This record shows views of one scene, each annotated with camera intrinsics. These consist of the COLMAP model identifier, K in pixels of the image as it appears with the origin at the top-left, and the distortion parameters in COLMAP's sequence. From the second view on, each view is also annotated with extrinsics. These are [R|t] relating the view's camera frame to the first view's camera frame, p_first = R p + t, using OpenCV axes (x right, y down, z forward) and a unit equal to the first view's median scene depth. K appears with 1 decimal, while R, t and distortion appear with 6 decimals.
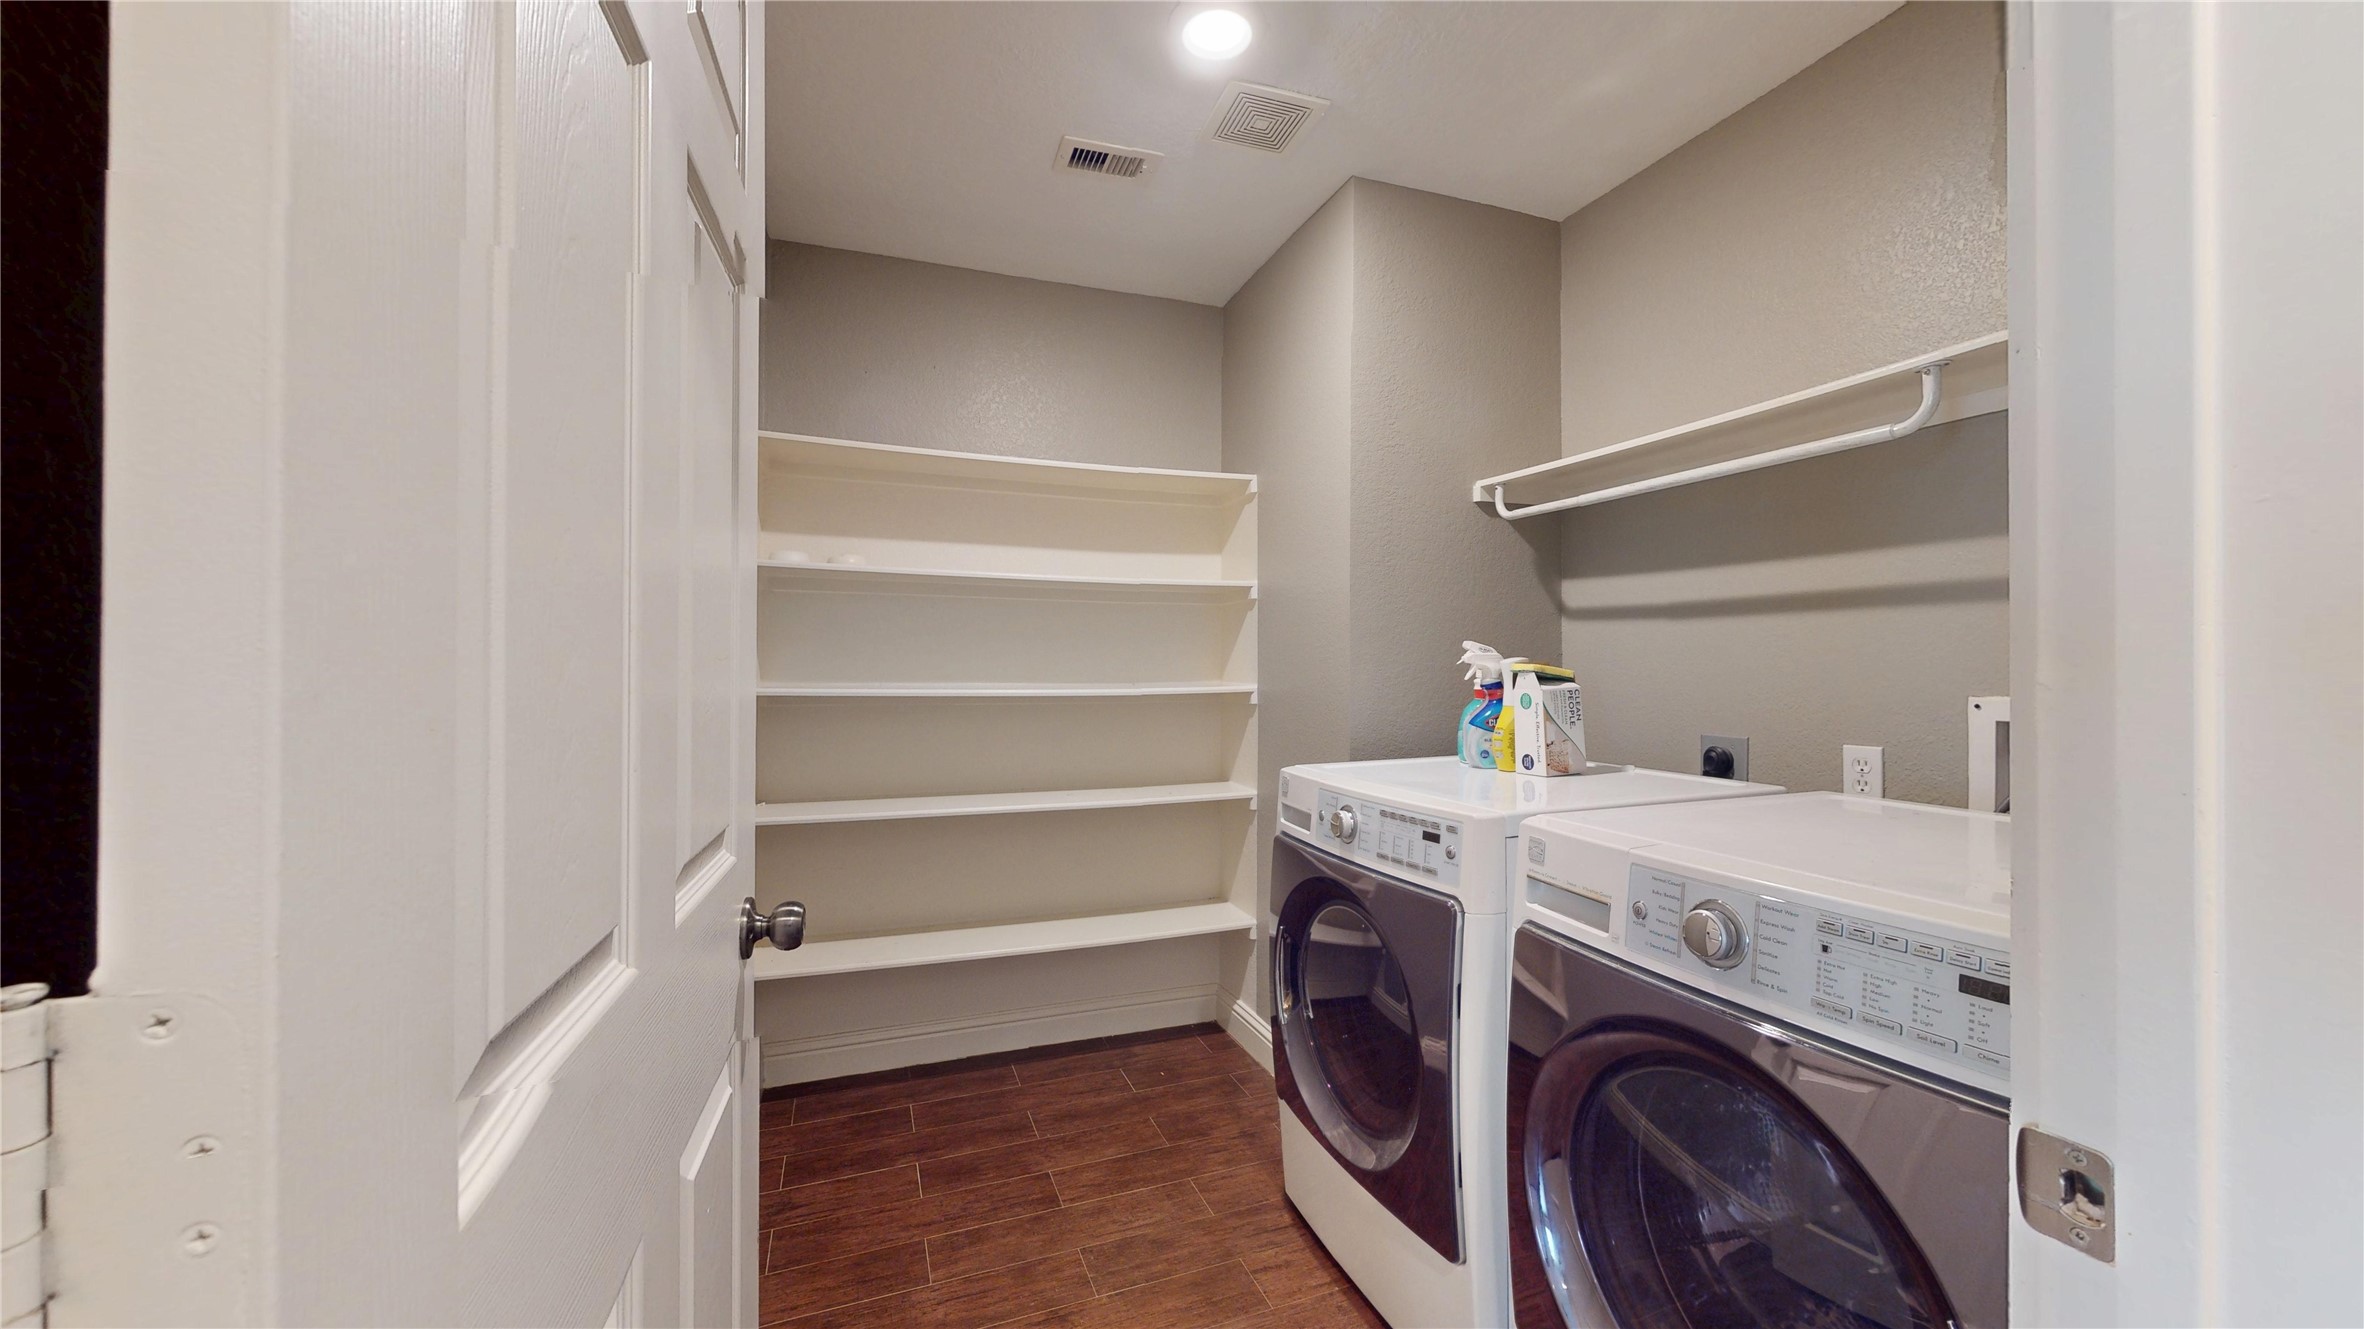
lens RADIAL K [[865.8, 0, 1192.7], [0, 865.8, 664.7], [0, 0, 1]] dist [-0.001675, 0.000087]
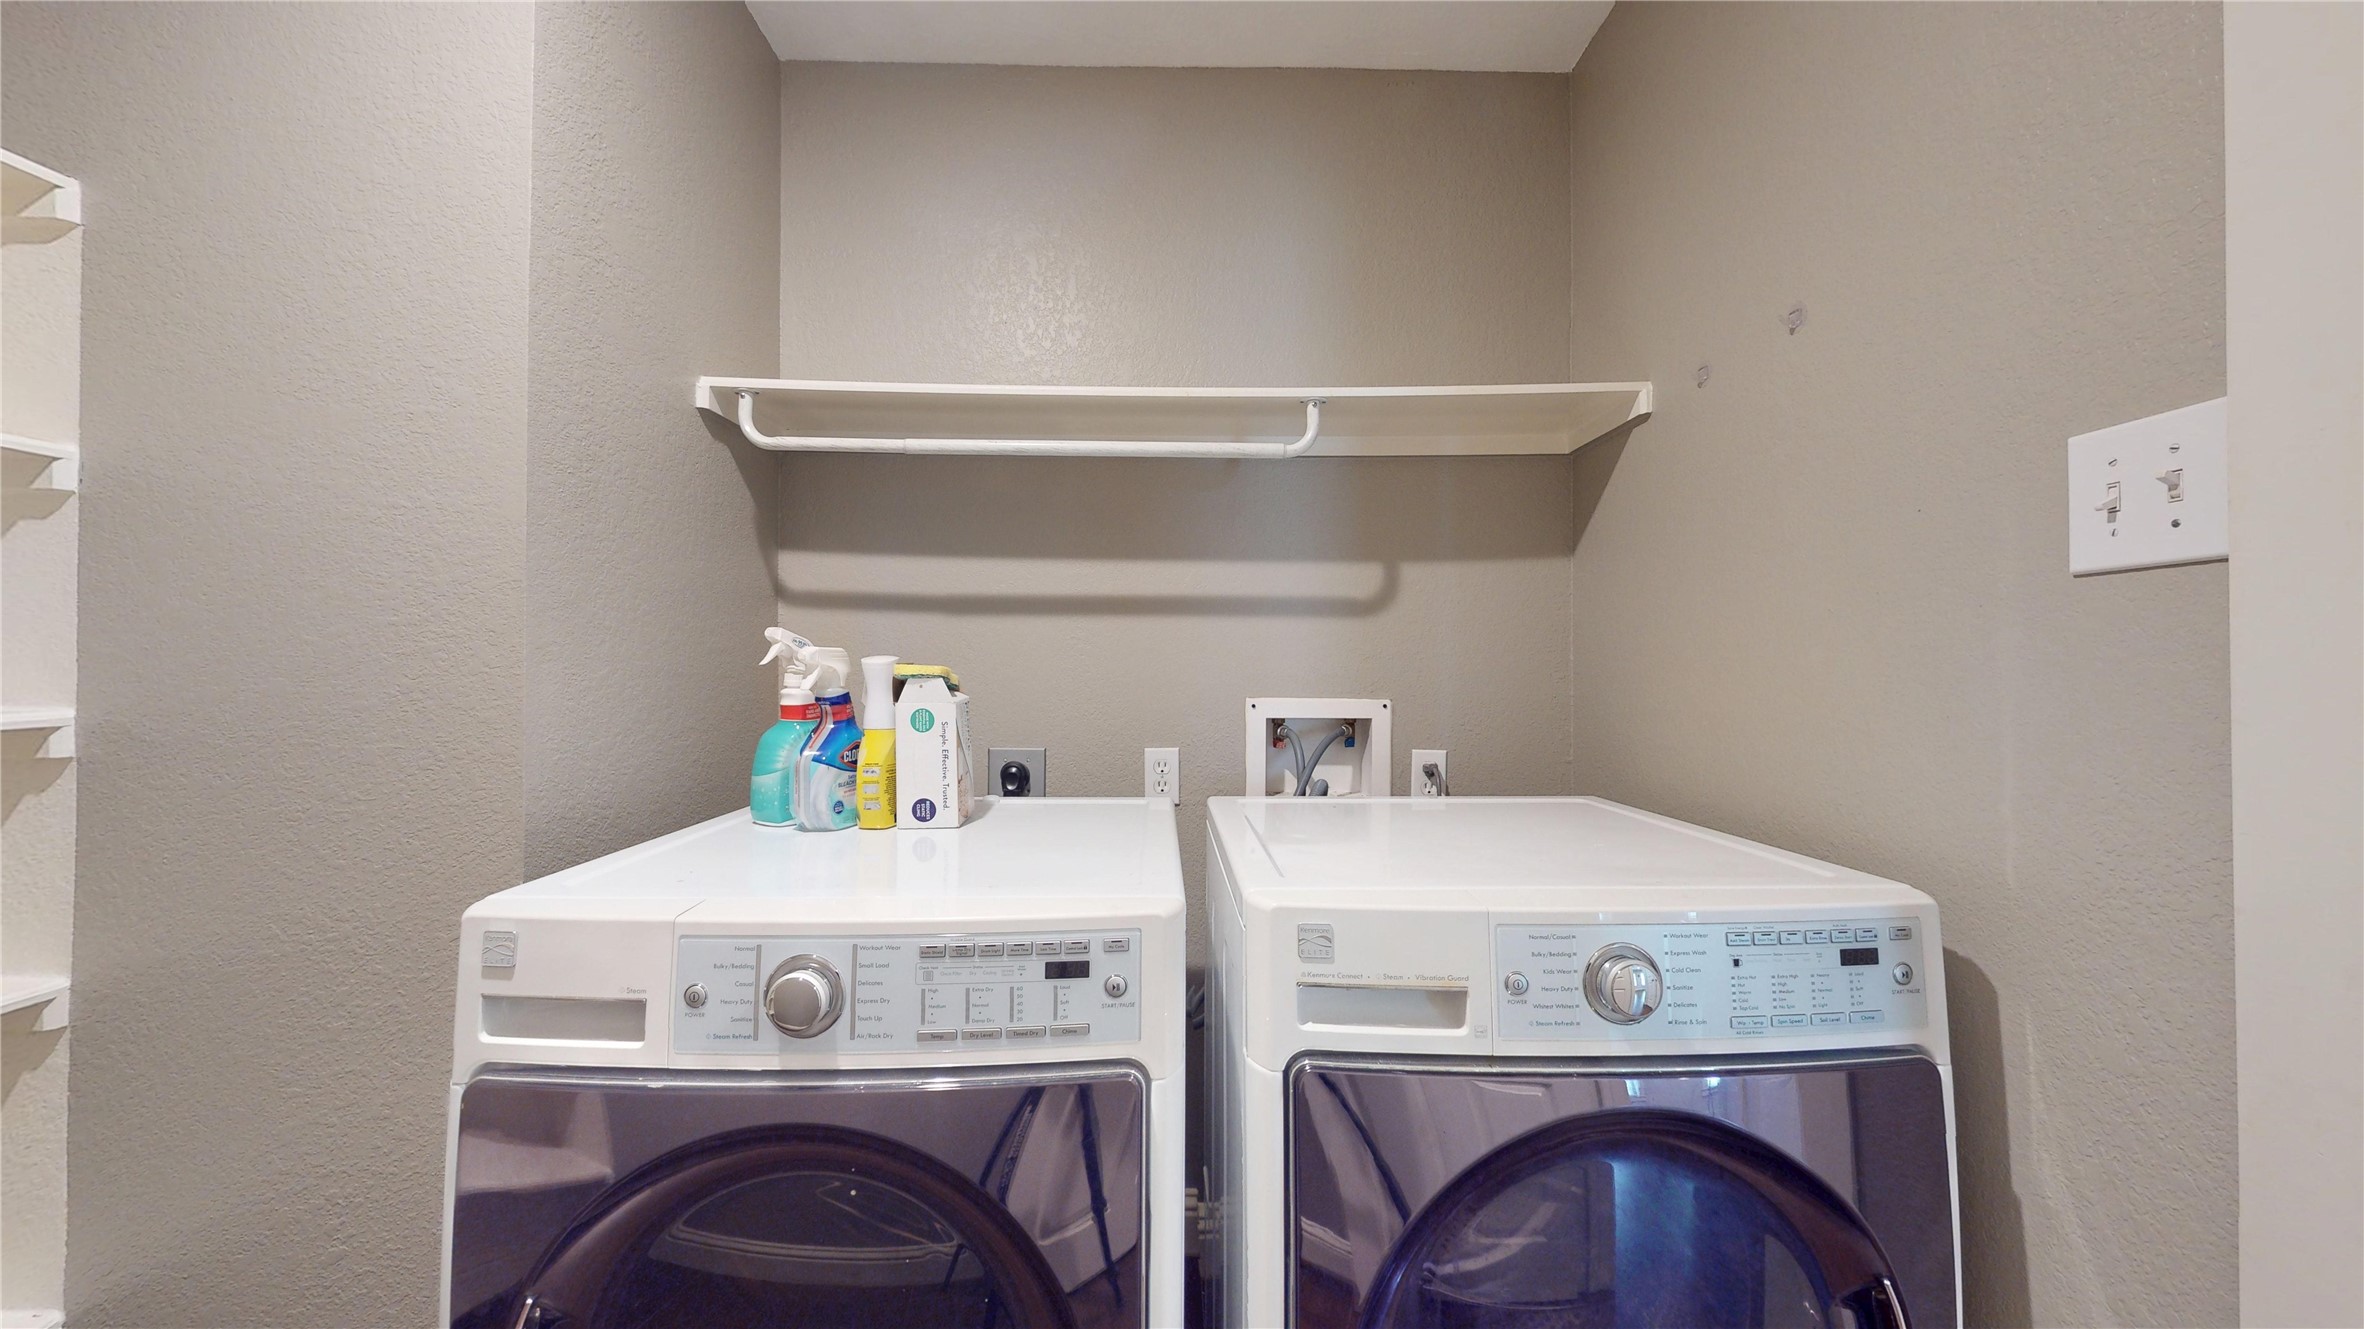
lens RADIAL K [[865.8, 0, 1174.0], [0, 865.8, 660.2], [0, 0, 1]] dist [-0.001675, 0.000087]
pose [[0.347093, 0.017729, 0.937663, -0.198329], [-0.004764, 0.999842, -0.017141, 0.006567], [-0.937819, 0.001482, 0.347122, 0.637716]]
